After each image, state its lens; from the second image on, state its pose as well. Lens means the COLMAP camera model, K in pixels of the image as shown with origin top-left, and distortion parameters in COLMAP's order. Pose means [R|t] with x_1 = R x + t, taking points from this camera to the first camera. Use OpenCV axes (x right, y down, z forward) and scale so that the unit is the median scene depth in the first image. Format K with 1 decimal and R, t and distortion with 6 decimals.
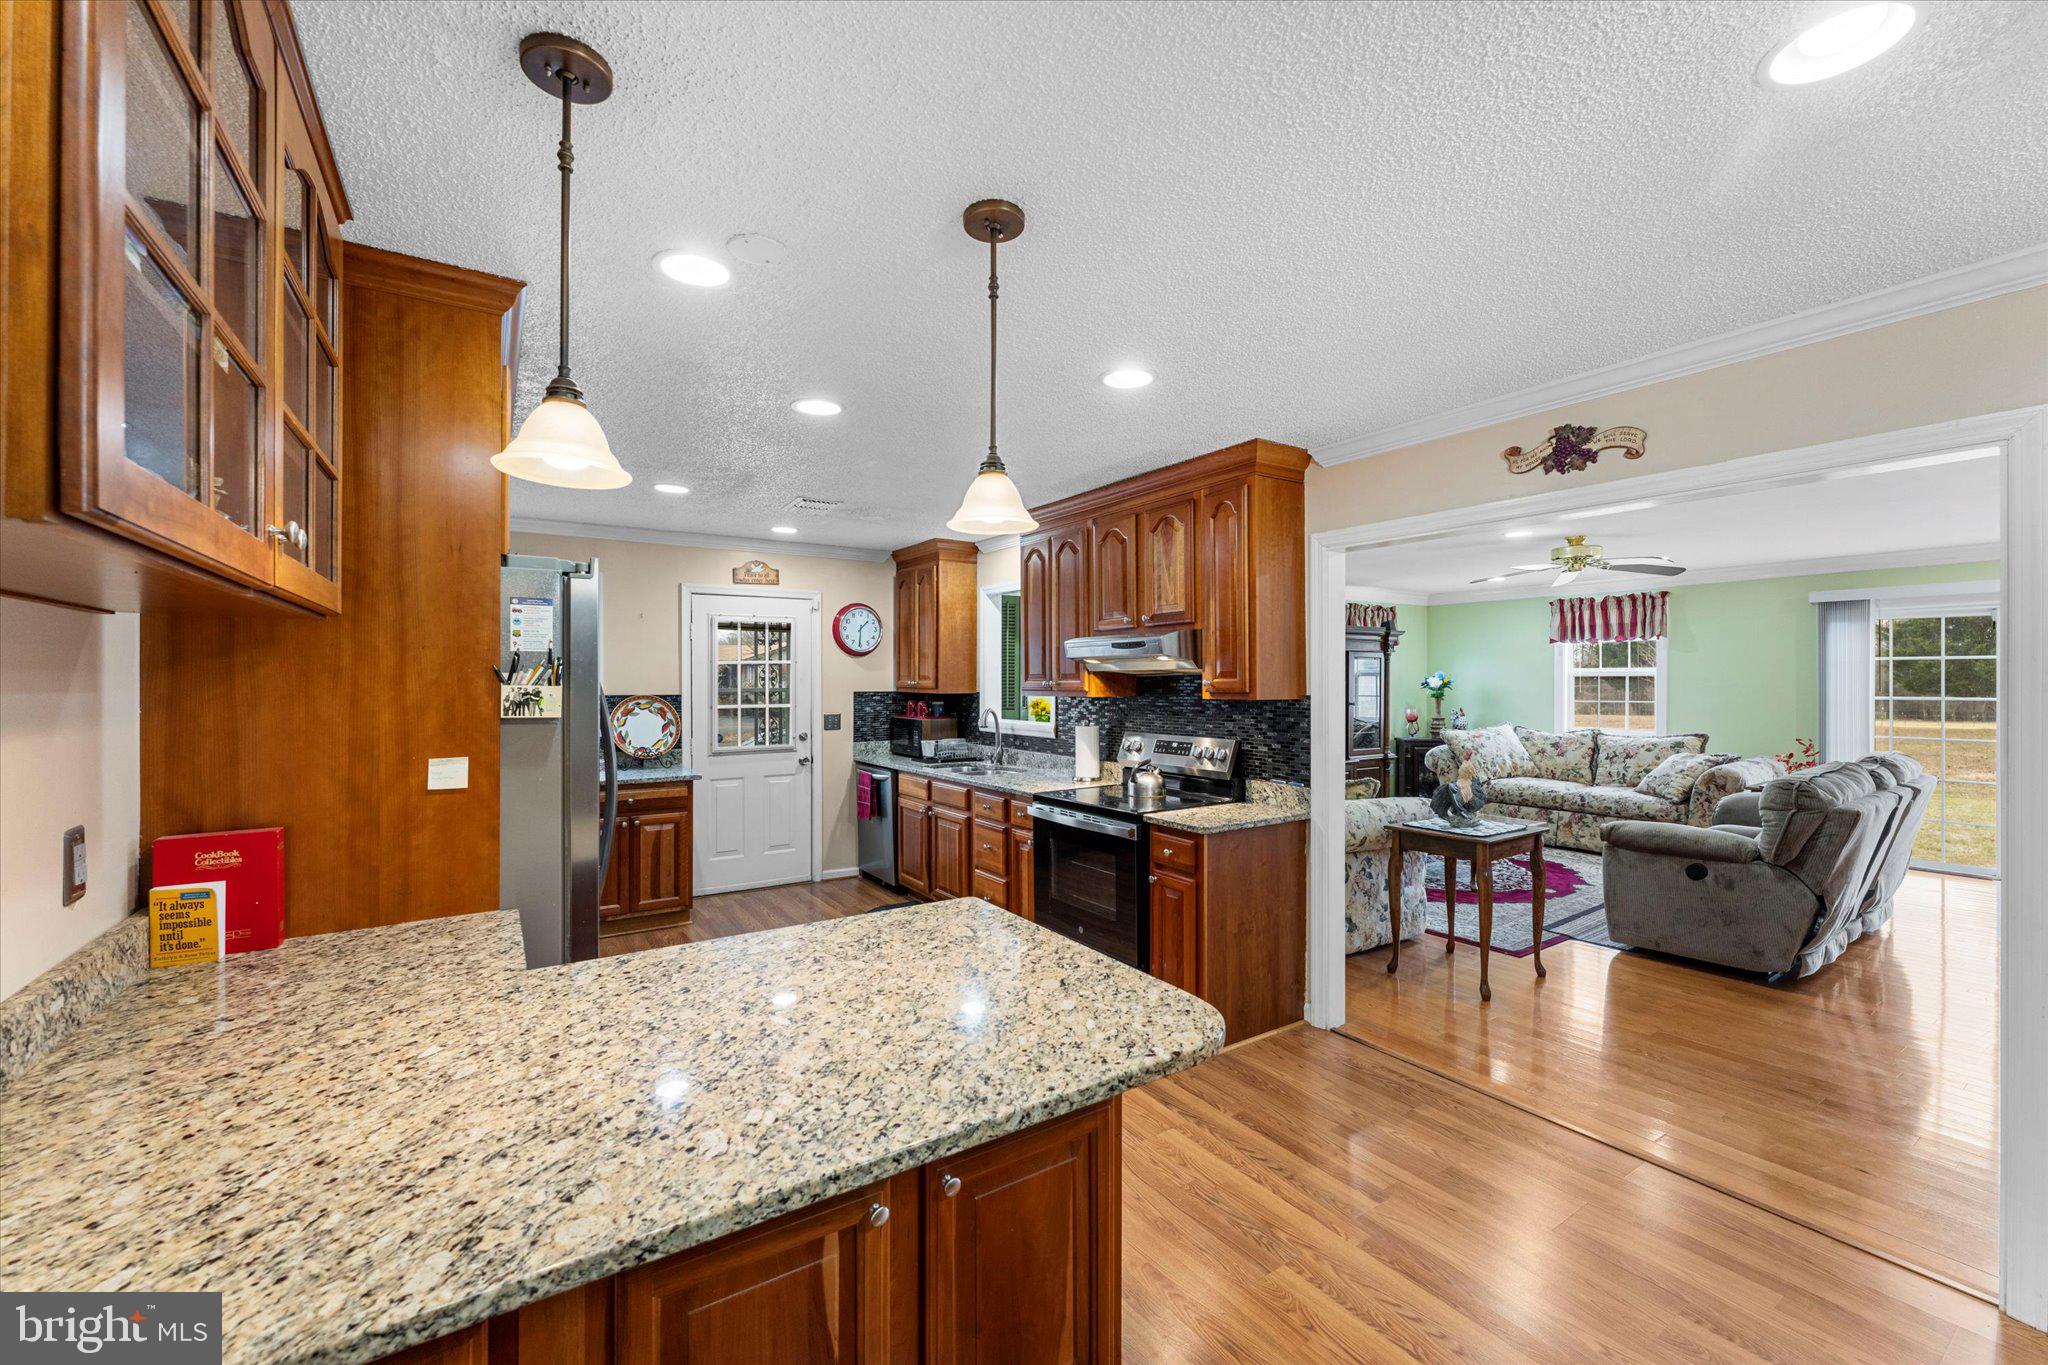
lens RADIAL K [[825.6, 0, 1014.4], [0, 825.6, 683.0], [0, 0, 1]] dist [0.001373, -0.000093]
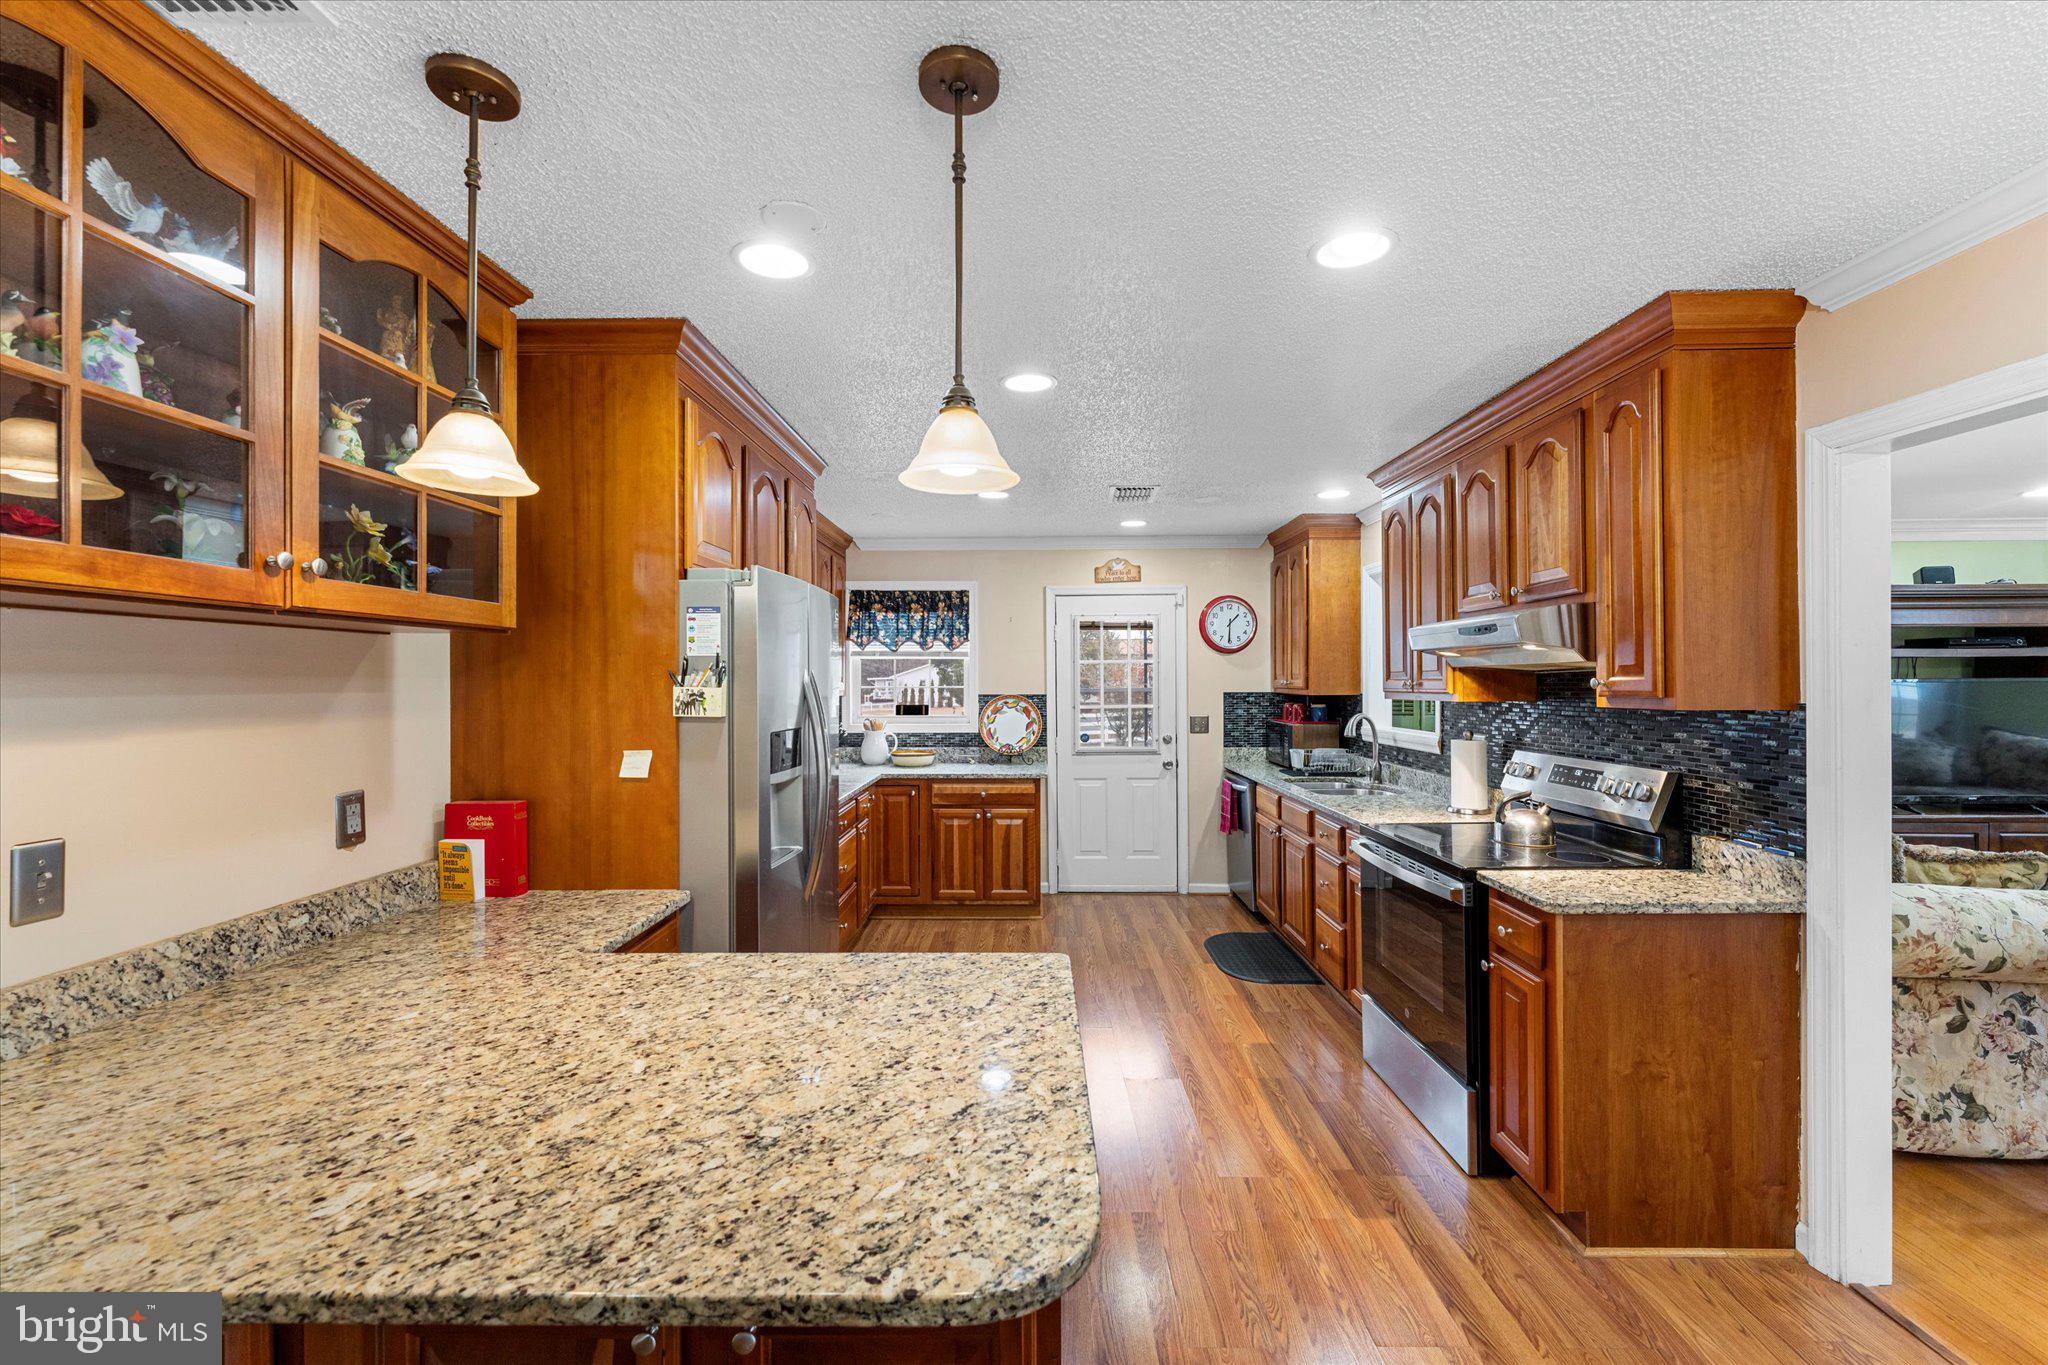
lens RADIAL K [[825.6, 0, 1017.5], [0, 825.6, 683.0], [0, 0, 1]] dist [0.001373, -0.000093]
pose [[0.830231, -0.000844, -0.557419, 0.237432], [0.001589, 0.999998, 0.000853, -0.001590], [0.557418, -0.001594, 0.830231, 0.211421]]
